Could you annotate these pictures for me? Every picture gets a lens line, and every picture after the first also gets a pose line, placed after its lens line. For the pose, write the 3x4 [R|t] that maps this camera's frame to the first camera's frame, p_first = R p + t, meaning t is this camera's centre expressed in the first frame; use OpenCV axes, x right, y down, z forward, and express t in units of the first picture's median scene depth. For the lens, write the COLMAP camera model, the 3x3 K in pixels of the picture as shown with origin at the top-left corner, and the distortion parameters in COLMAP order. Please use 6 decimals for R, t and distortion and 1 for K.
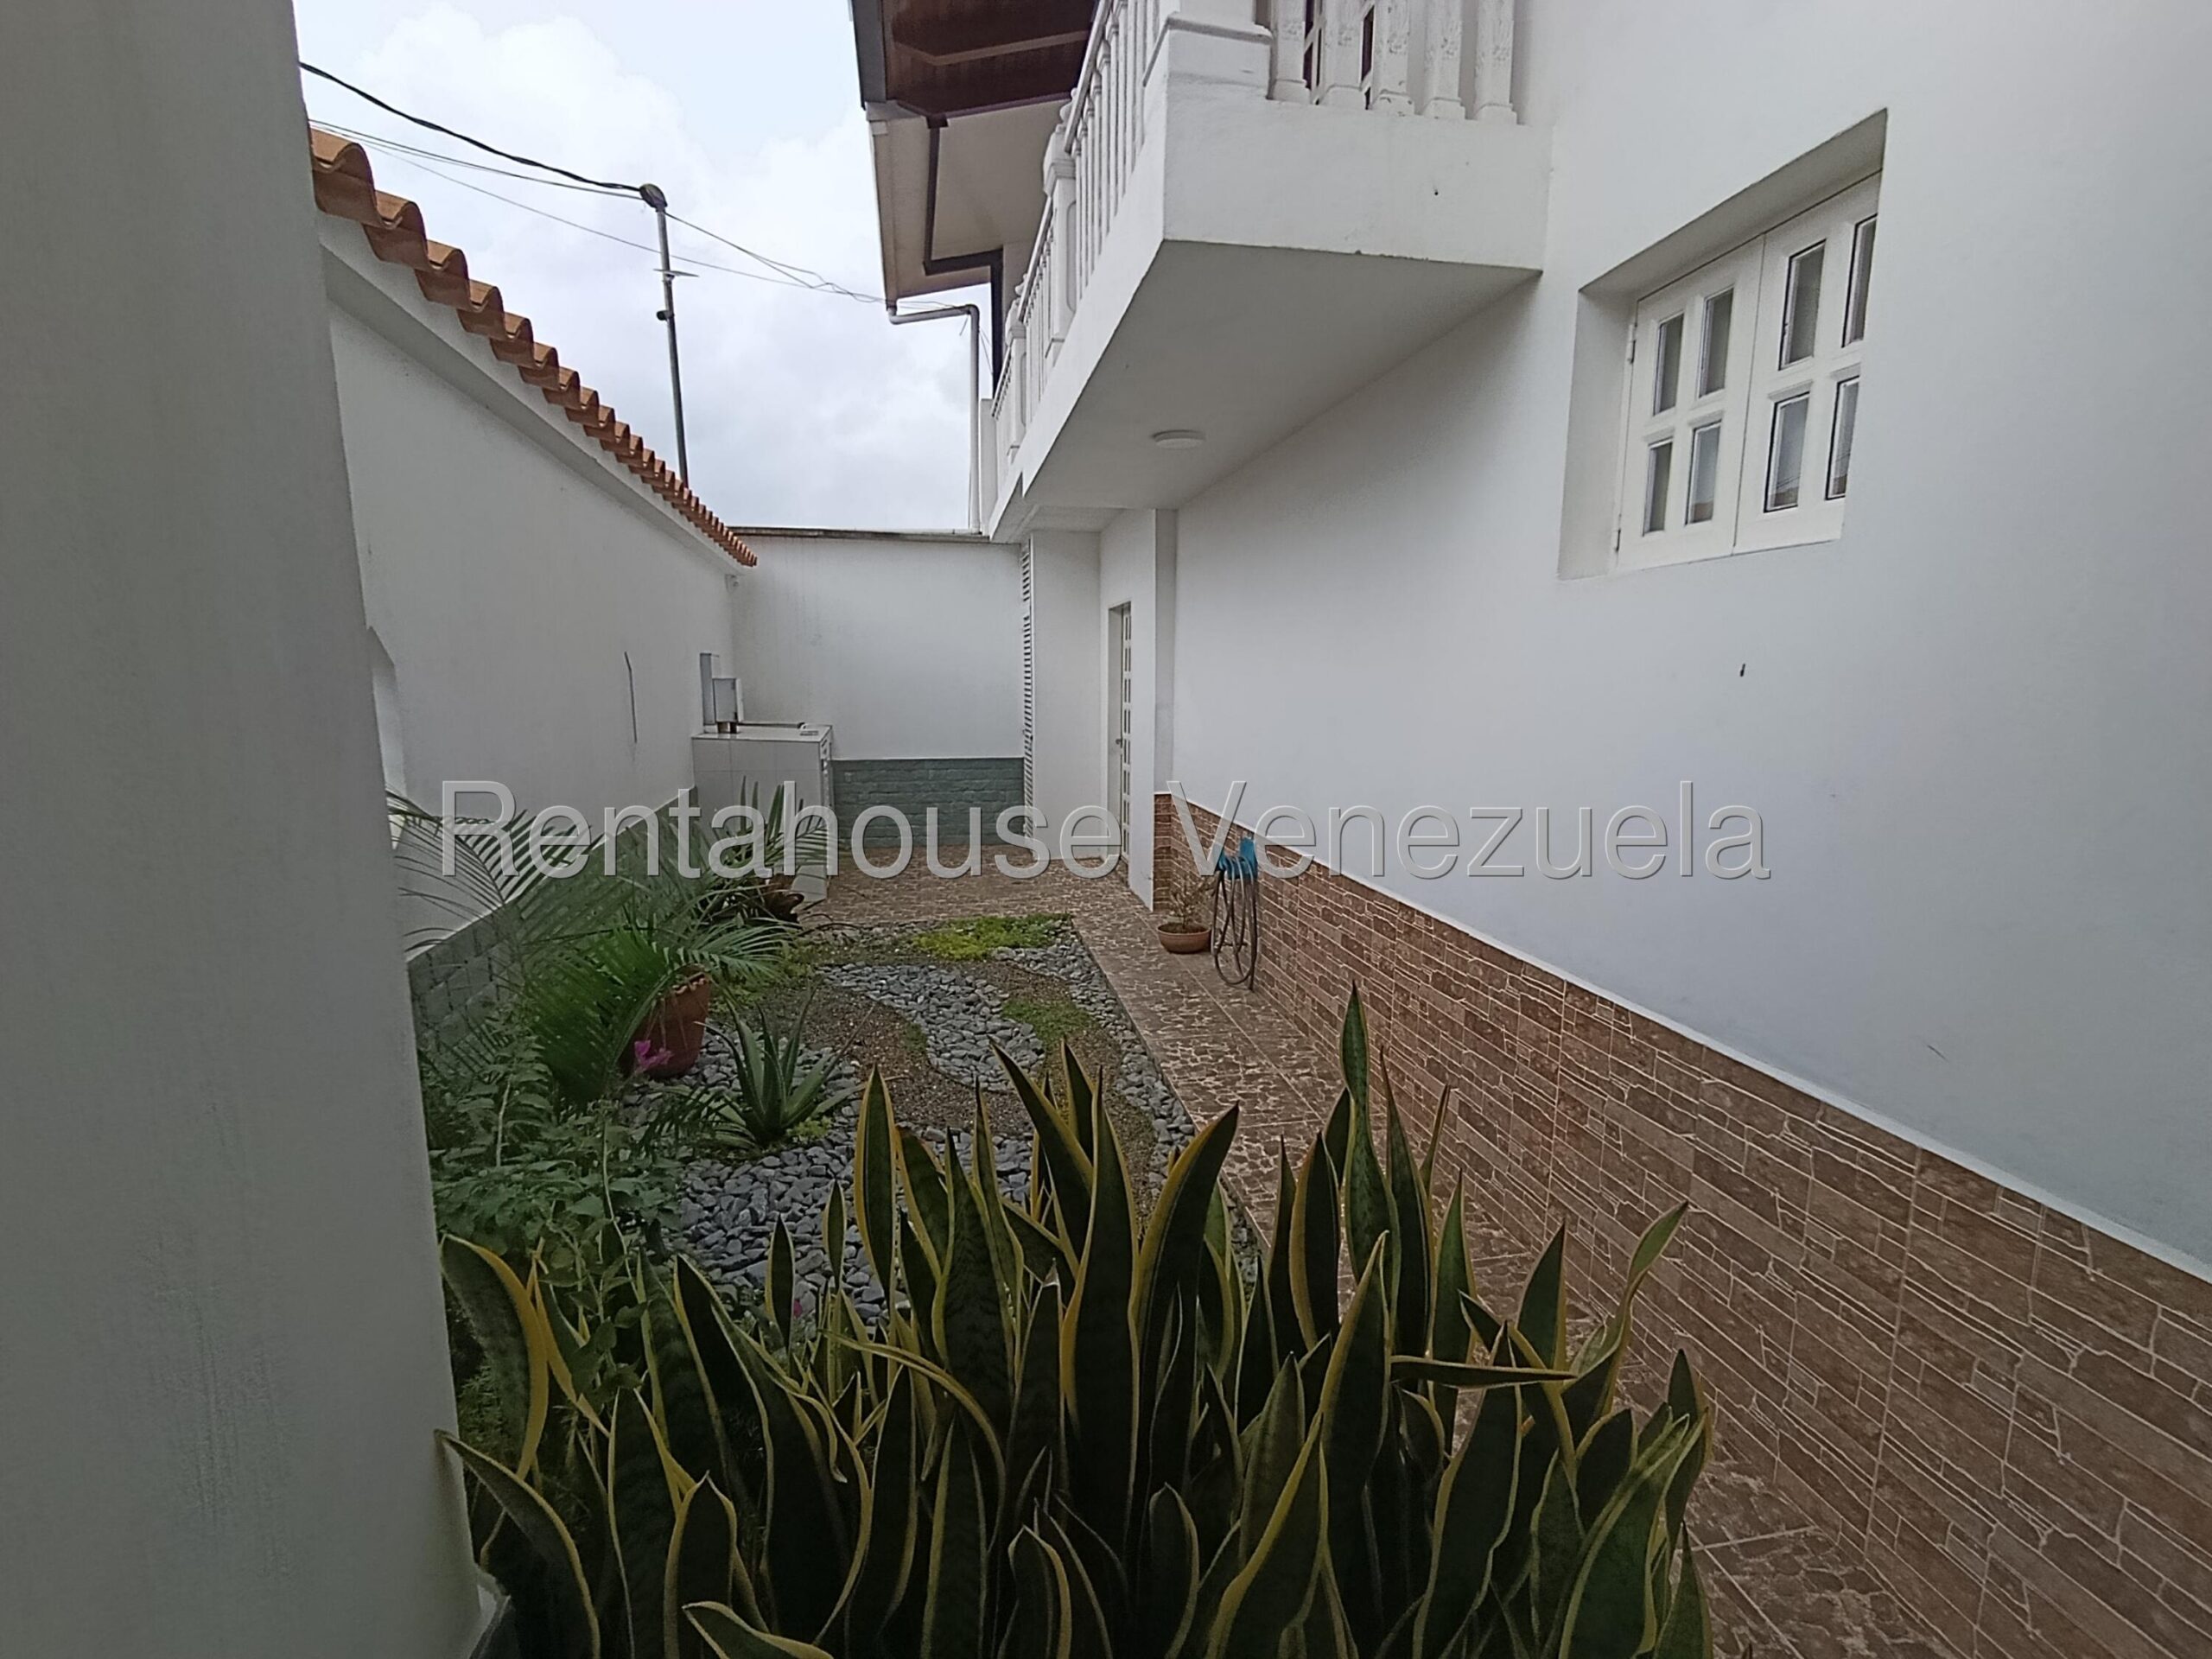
lens RADIAL K [[986.1, 0, 1112.2], [0, 986.1, 830.1], [0, 0, 1]] dist [0.001130, -0.000792]
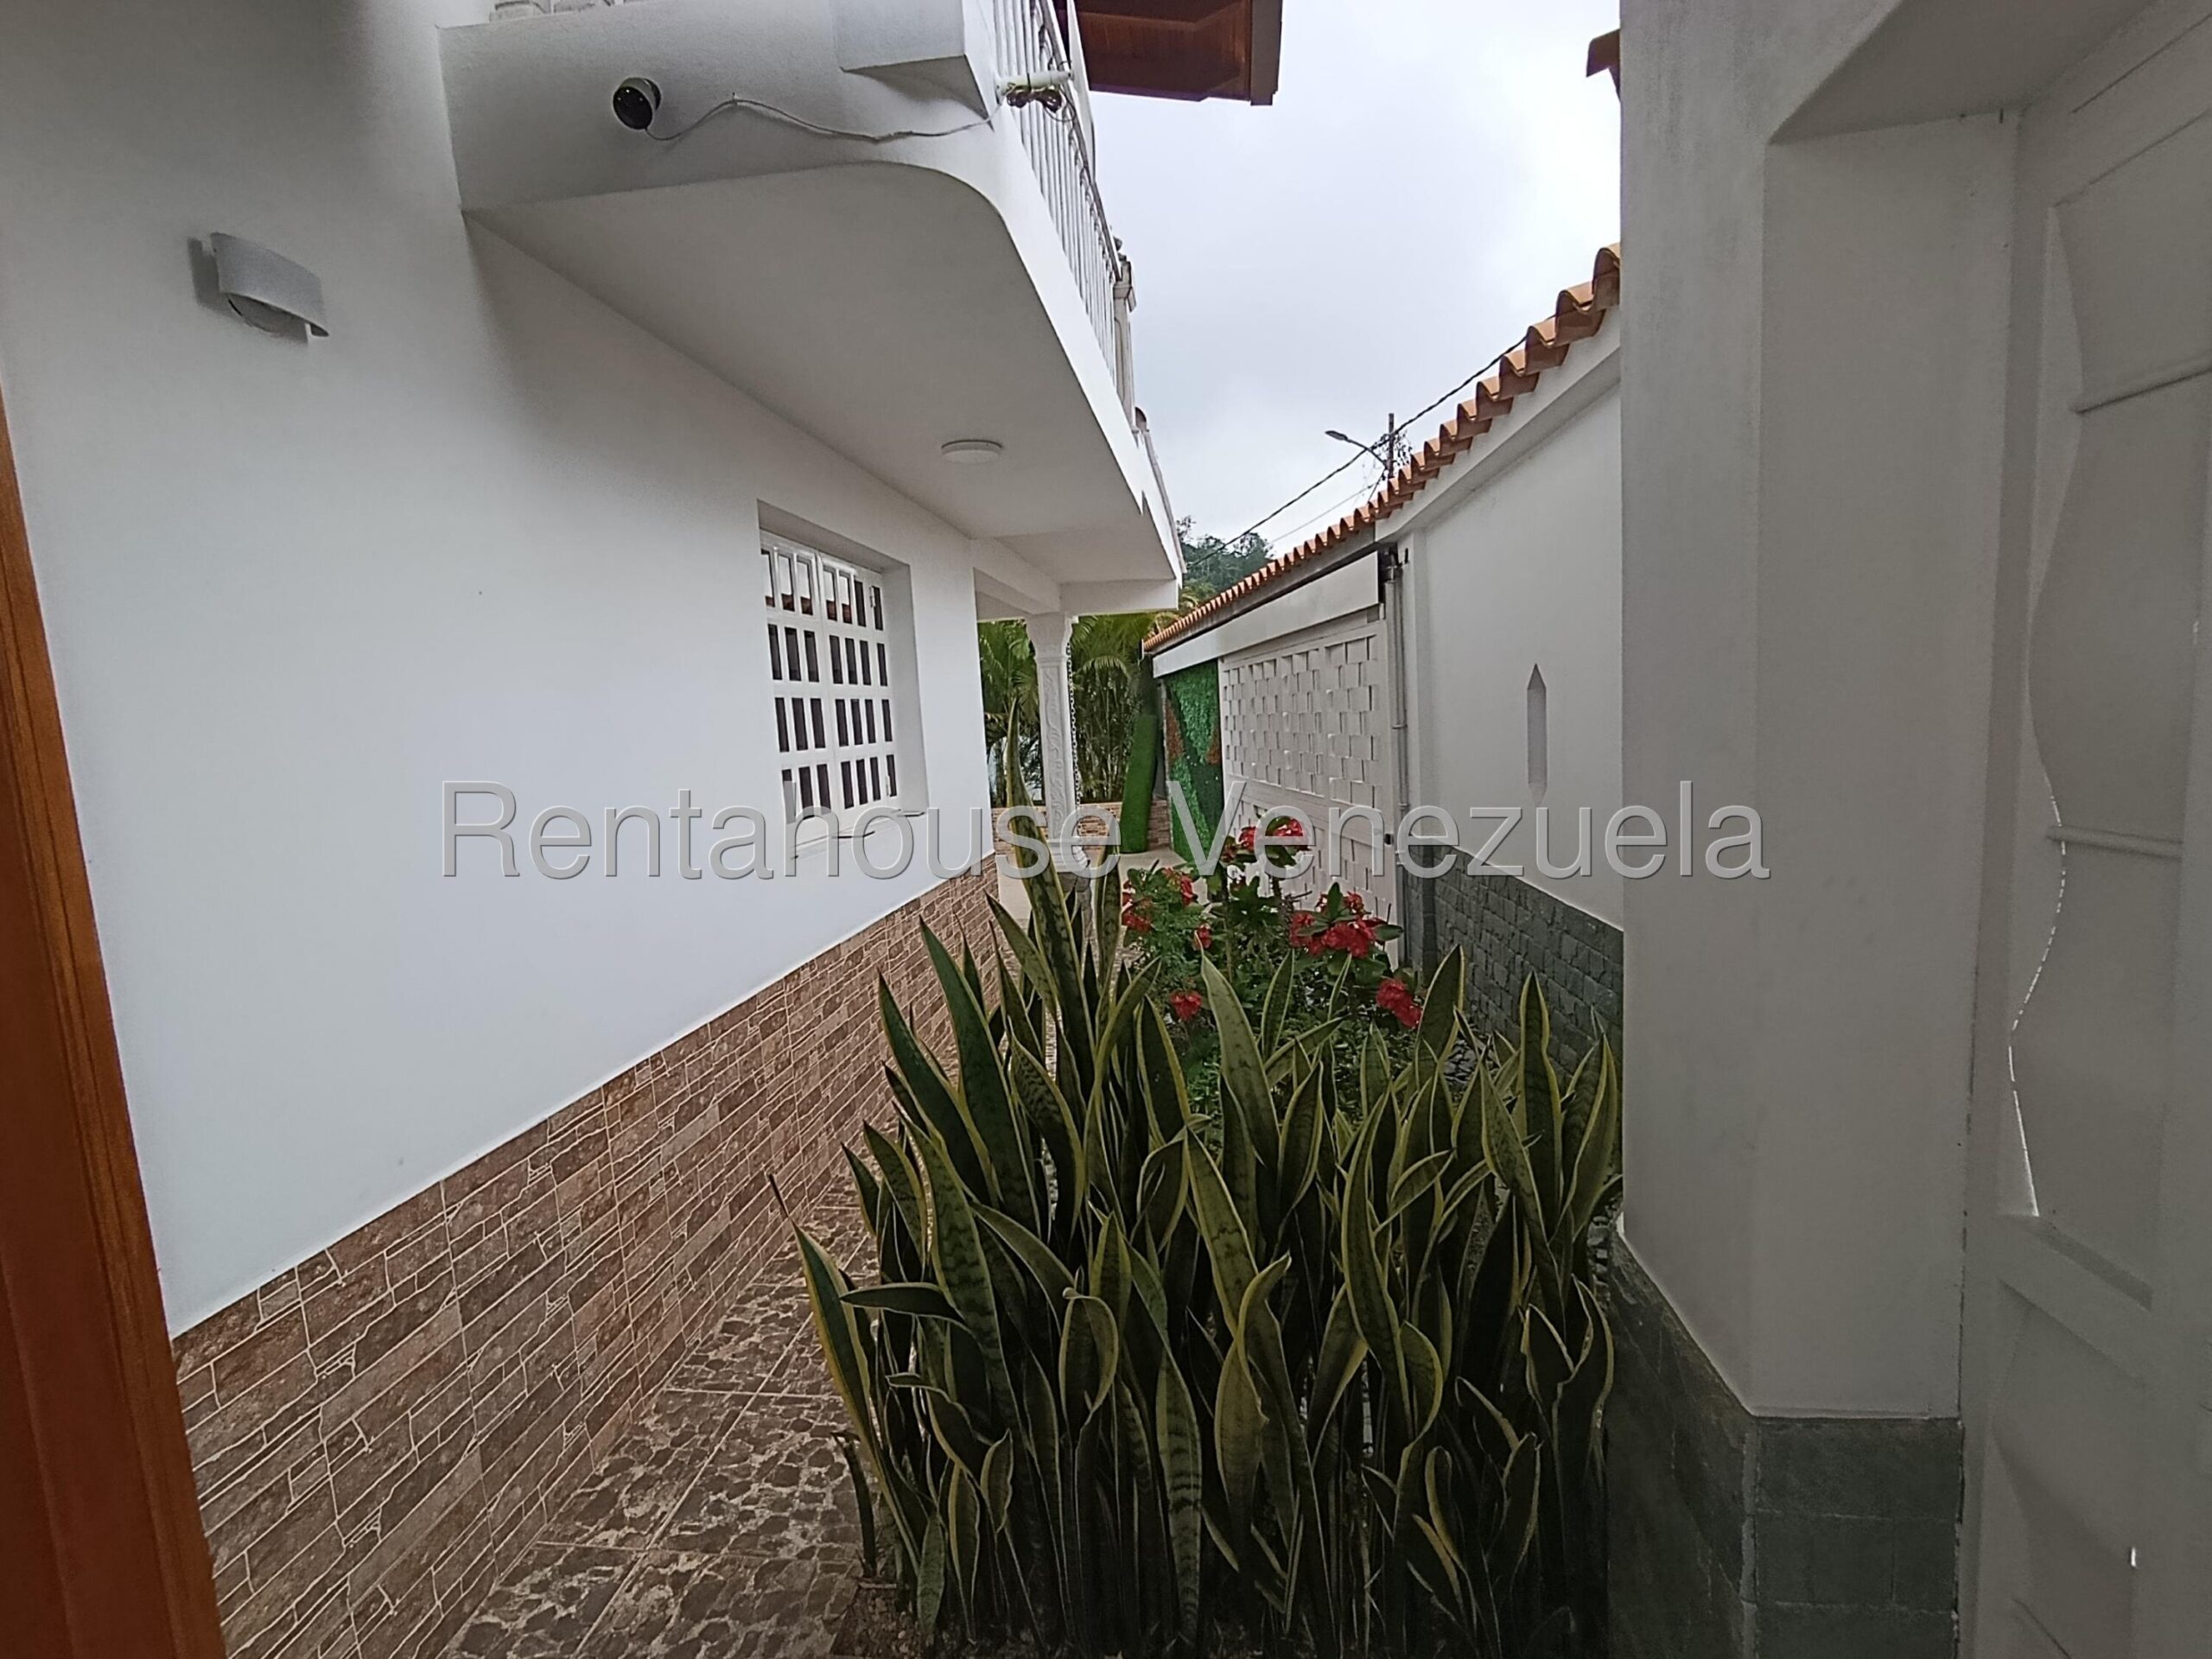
lens RADIAL K [[986.1, 0, 1112.2], [0, 986.1, 830.1], [0, 0, 1]] dist [0.001130, -0.000792]
pose [[-0.949667, 0.056581, 0.308110, -0.282677], [0.138179, 0.958360, 0.249907, -0.236734], [-0.281140, 0.279902, -0.917941, 1.629622]]
